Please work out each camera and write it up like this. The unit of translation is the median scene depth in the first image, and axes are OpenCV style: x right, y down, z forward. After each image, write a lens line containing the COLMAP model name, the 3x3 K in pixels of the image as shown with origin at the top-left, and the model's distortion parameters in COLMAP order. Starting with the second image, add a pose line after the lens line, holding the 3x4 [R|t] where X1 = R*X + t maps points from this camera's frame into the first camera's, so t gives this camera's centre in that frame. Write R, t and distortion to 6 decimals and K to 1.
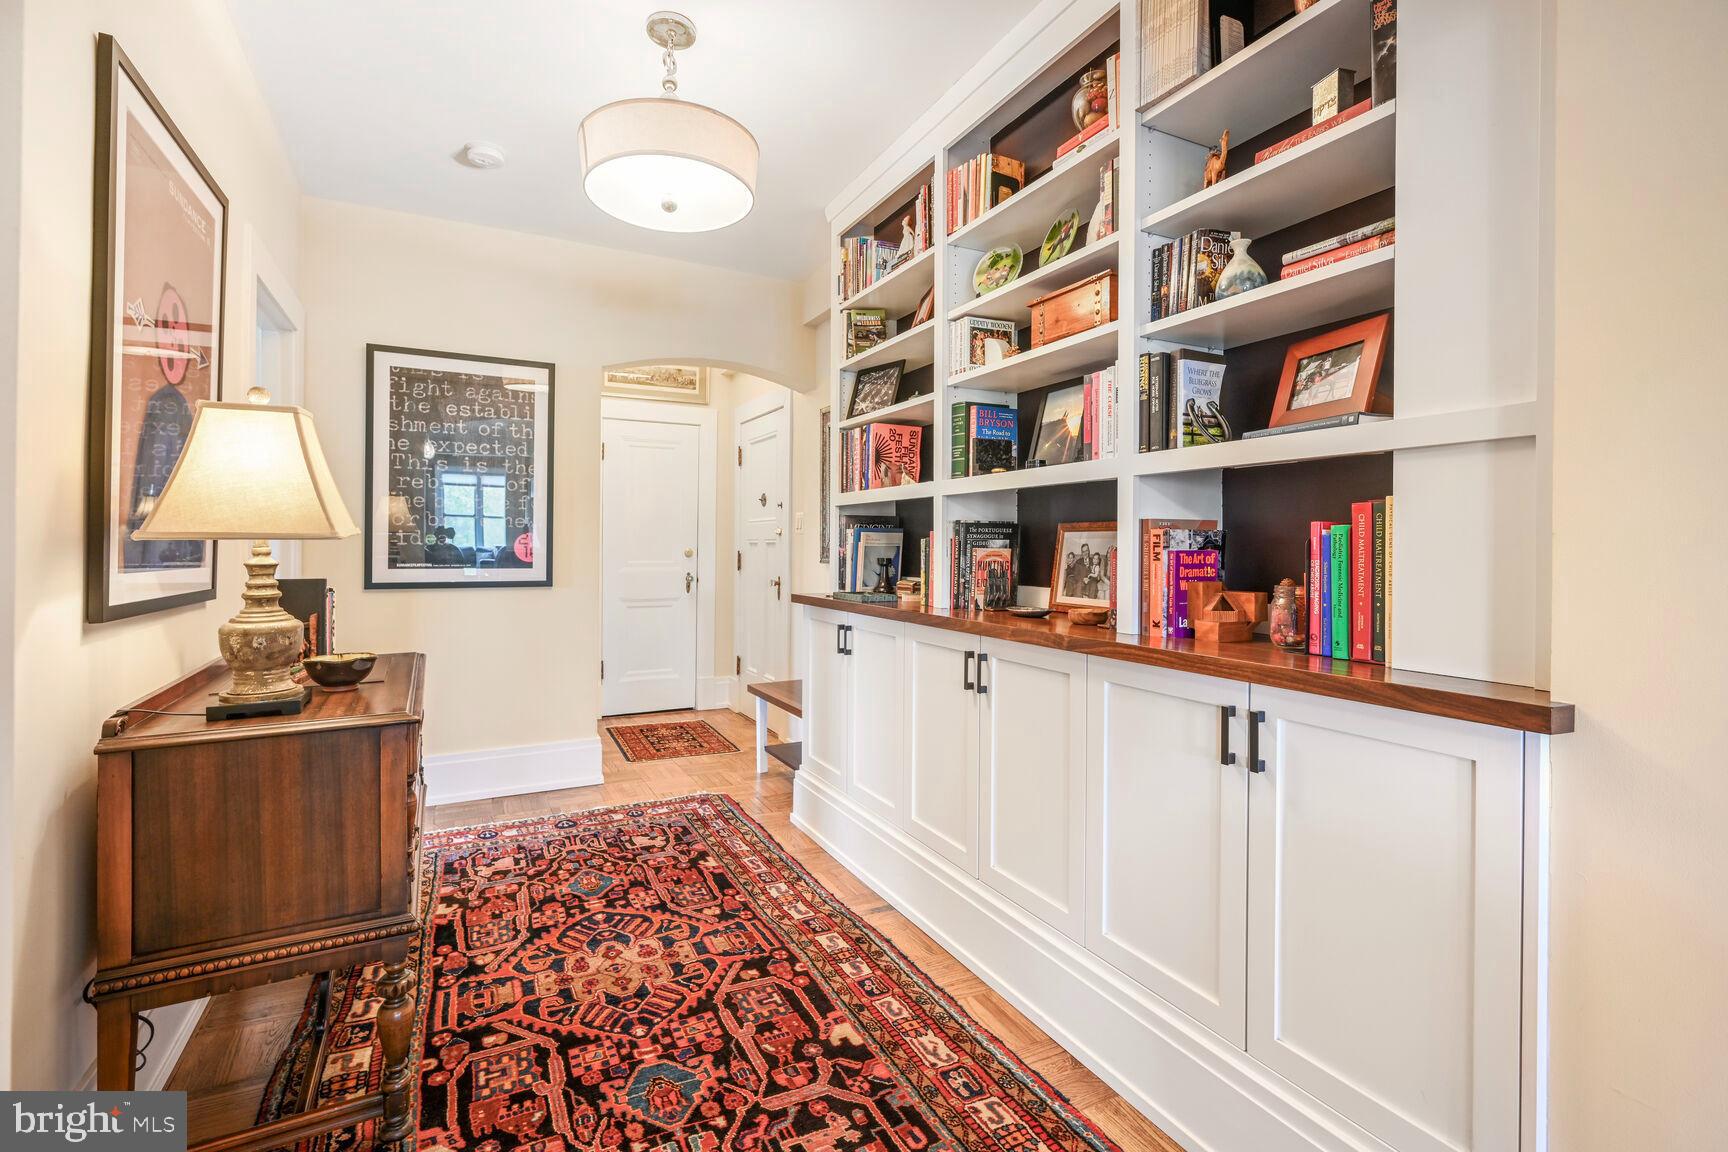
lens RADIAL K [[782.6, 0, 869.7], [0, 782.6, 544.3], [0, 0, 1]] dist [0.008494, -0.000224]
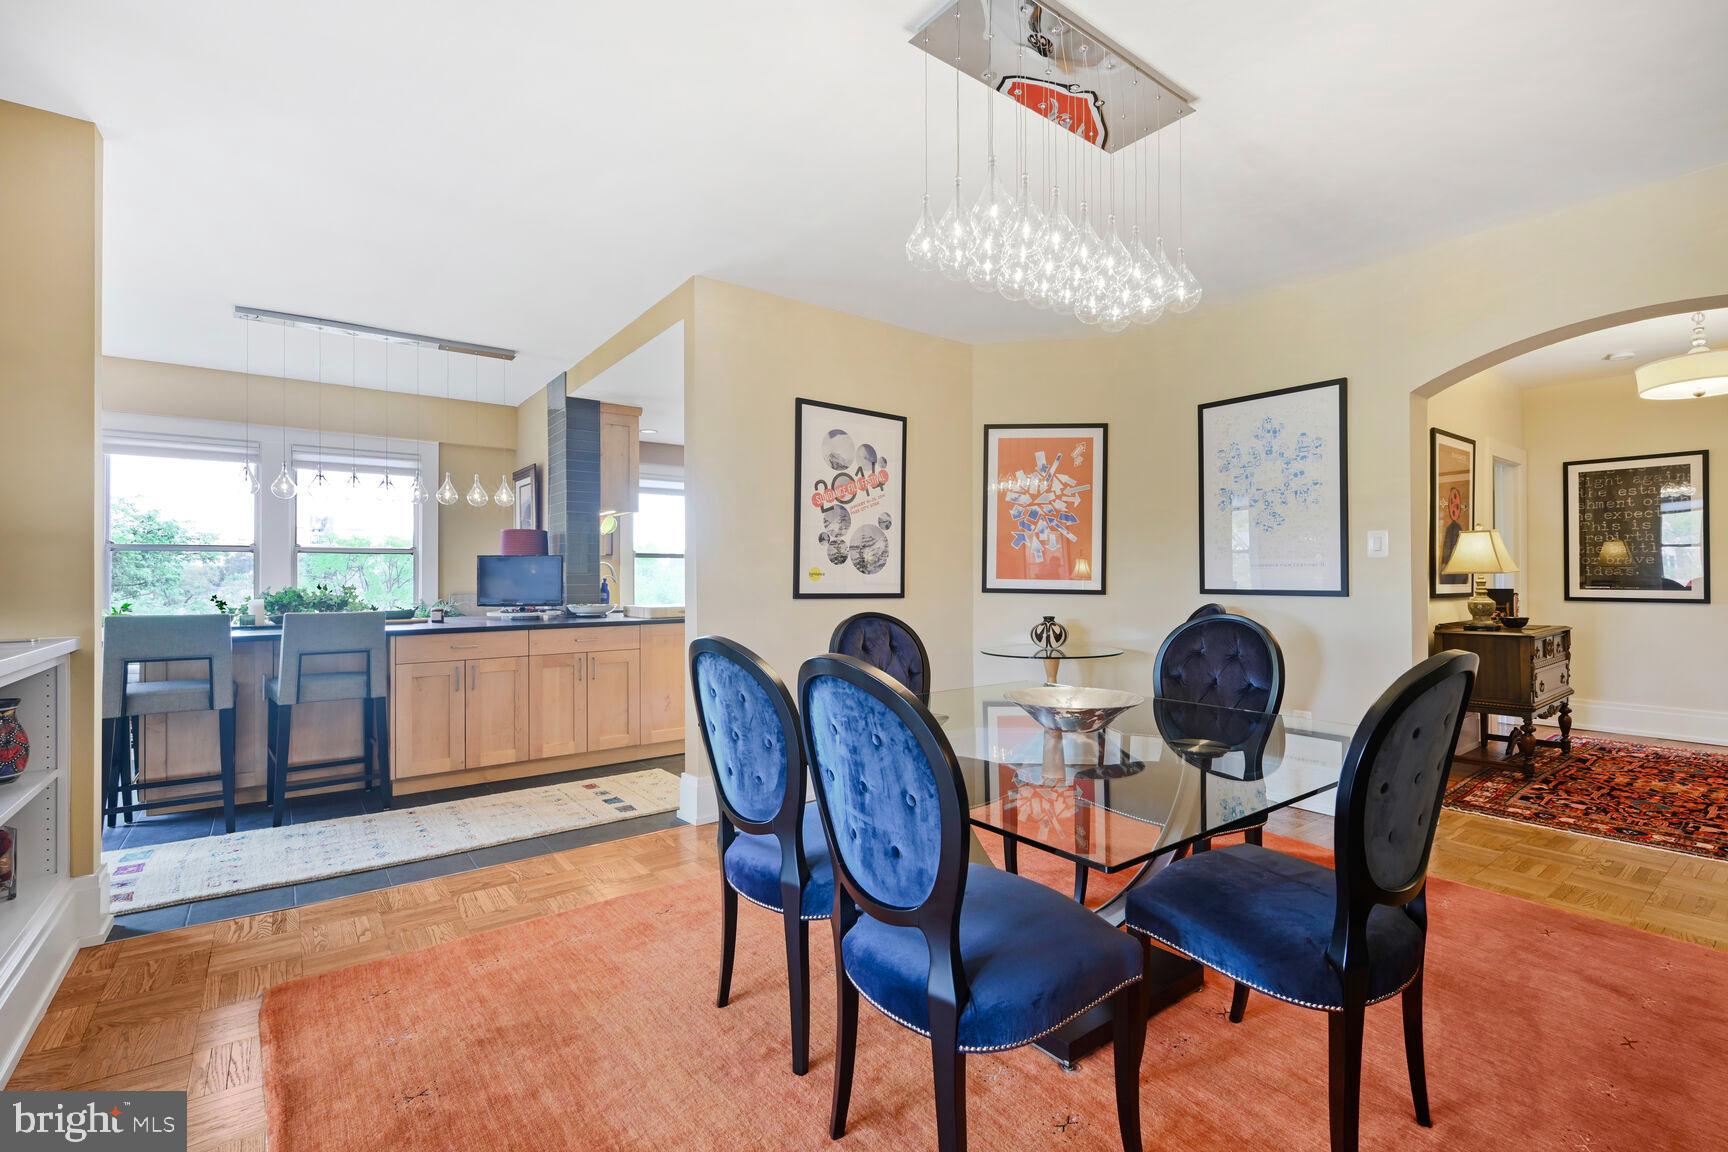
lens RADIAL K [[782.6, 0, 857.6], [0, 782.6, 576.0], [0, 0, 1]] dist [0.008494, -0.000224]
pose [[0.170207, -0.009369, -0.985364, 1.422059], [0.008333, 0.999933, -0.008068, 0.004774], [0.985373, -0.006838, 0.170274, -1.483950]]
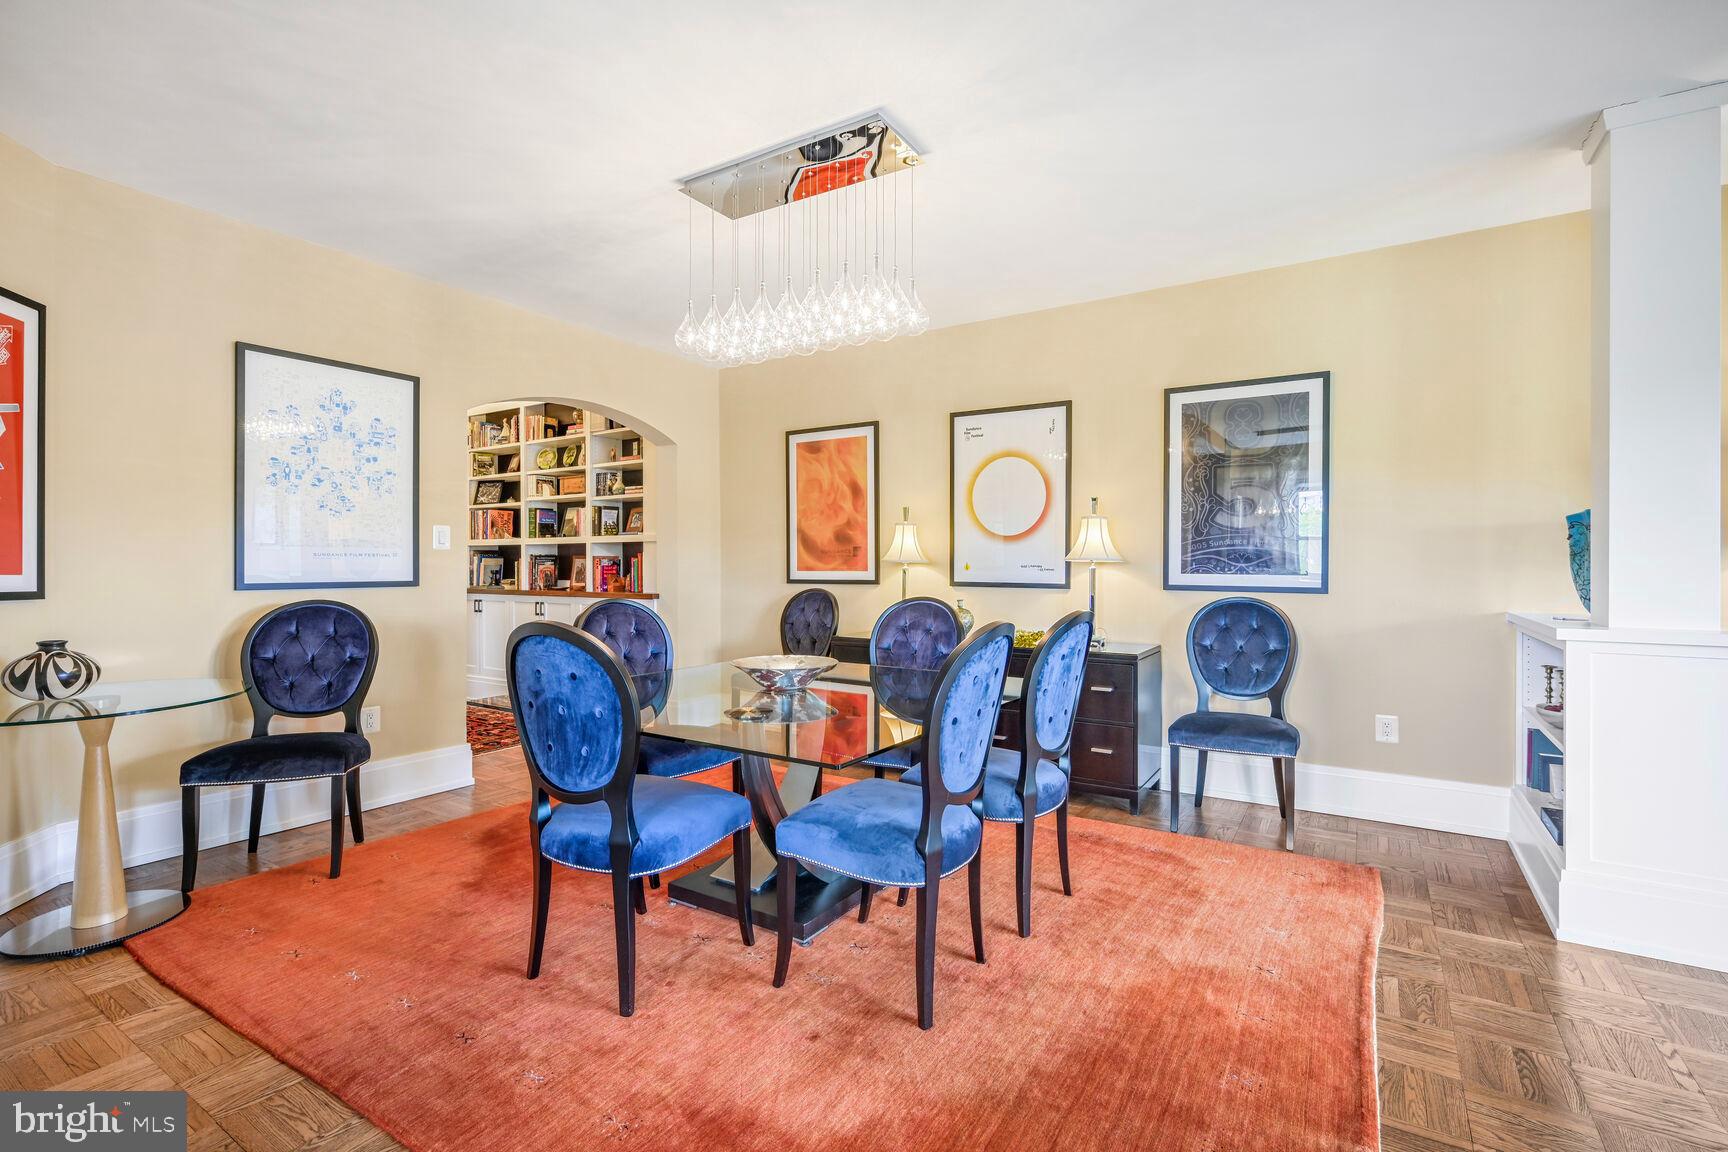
lens RADIAL K [[782.6, 0, 874.5], [0, 782.6, 561.1], [0, 0, 1]] dist [0.008494, -0.000224]
pose [[0.862678, -0.007577, 0.505697, -0.281200], [0.006400, 0.999971, 0.004066, -0.016271], [-0.505713, -0.000271, 0.862702, -2.302968]]
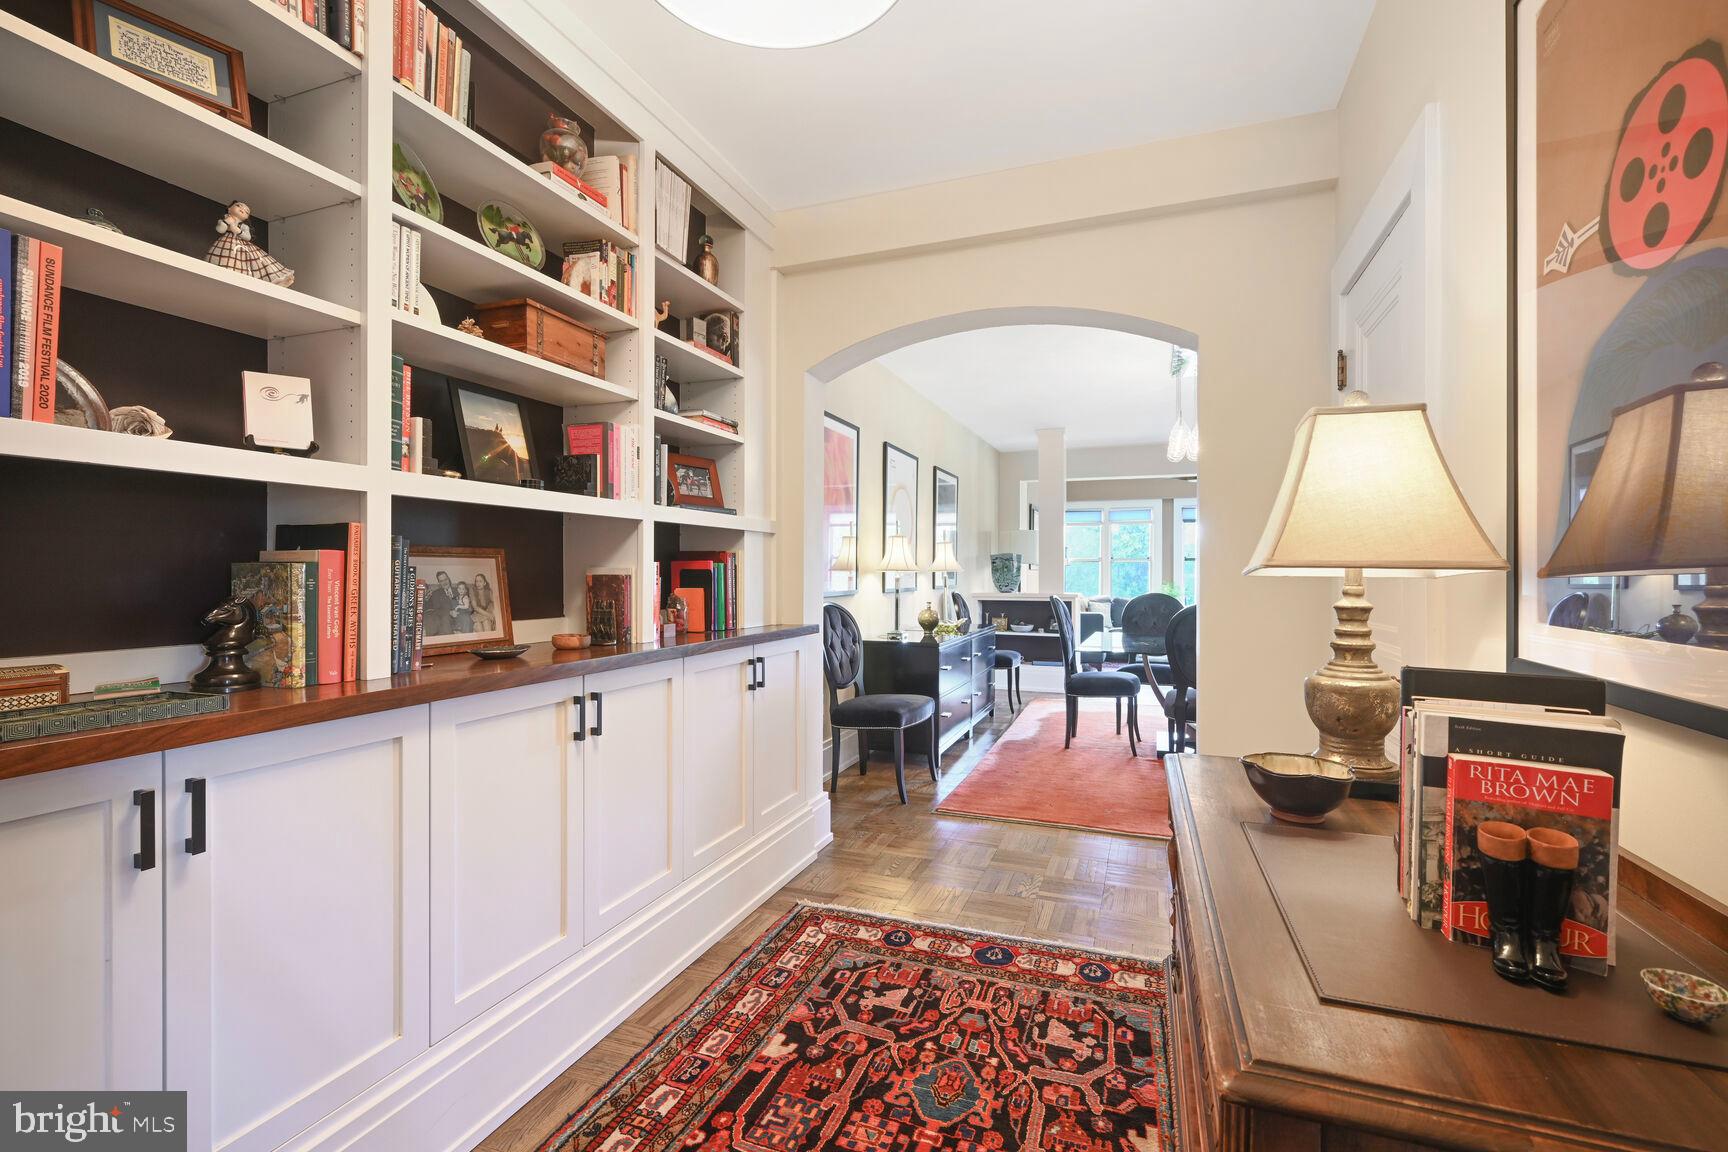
lens RADIAL K [[746.4, 0, 865.6], [0, 746.4, 576.4], [0, 0, 1]] dist [-0.001792, -0.000136]
pose [[-0.656971, -0.011250, 0.753832, -0.788854], [-0.007131, 0.999937, 0.008708, -0.007220], [-0.753882, 0.000345, -0.657010, 1.458519]]
